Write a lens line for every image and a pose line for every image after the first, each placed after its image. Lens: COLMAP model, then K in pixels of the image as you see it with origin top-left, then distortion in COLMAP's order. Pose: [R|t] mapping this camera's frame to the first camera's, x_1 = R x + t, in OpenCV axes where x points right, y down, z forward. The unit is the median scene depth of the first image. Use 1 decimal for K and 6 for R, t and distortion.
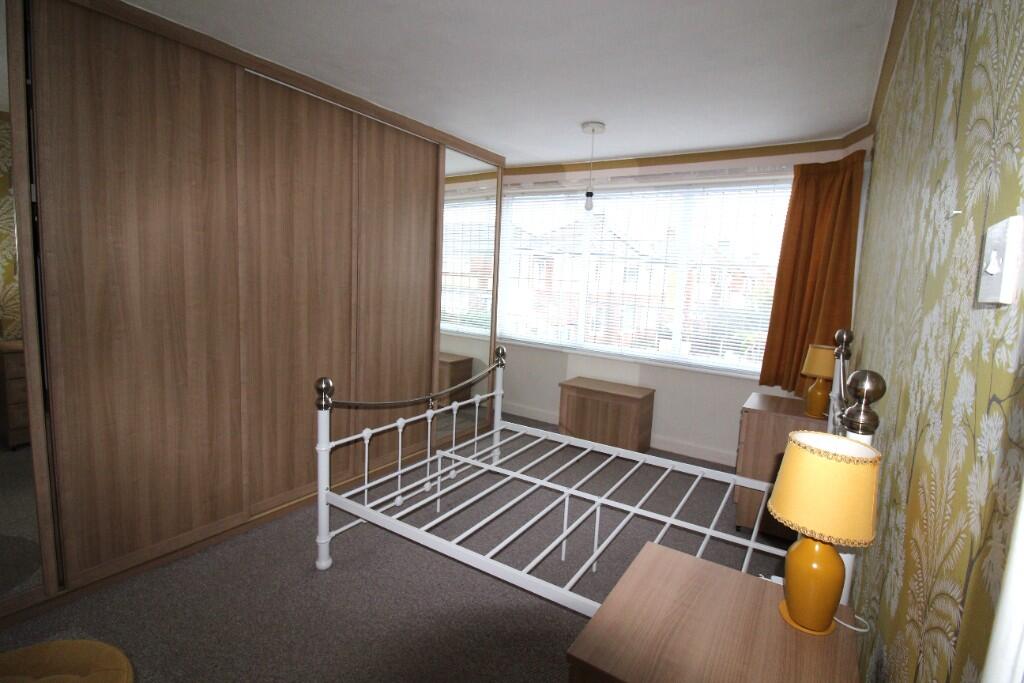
lens RADIAL K [[463.1, 0, 513.8], [0, 463.1, 323.1], [0, 0, 1]] dist [0.000095, -0.000086]
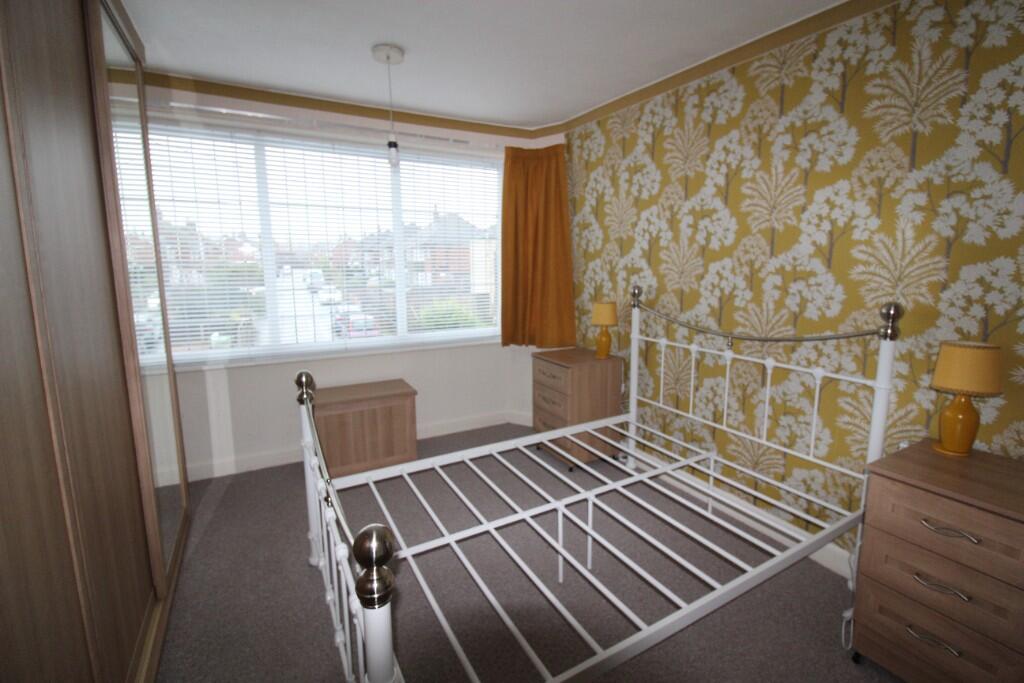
lens RADIAL K [[463.1, 0, 513.8], [0, 463.1, 323.1], [0, 0, 1]] dist [0.000095, -0.000086]
pose [[0.497380, -0.168231, 0.851065, -0.432124], [0.123627, 0.984750, 0.122406, -0.058795], [-0.858679, 0.044332, 0.510593, 0.456131]]
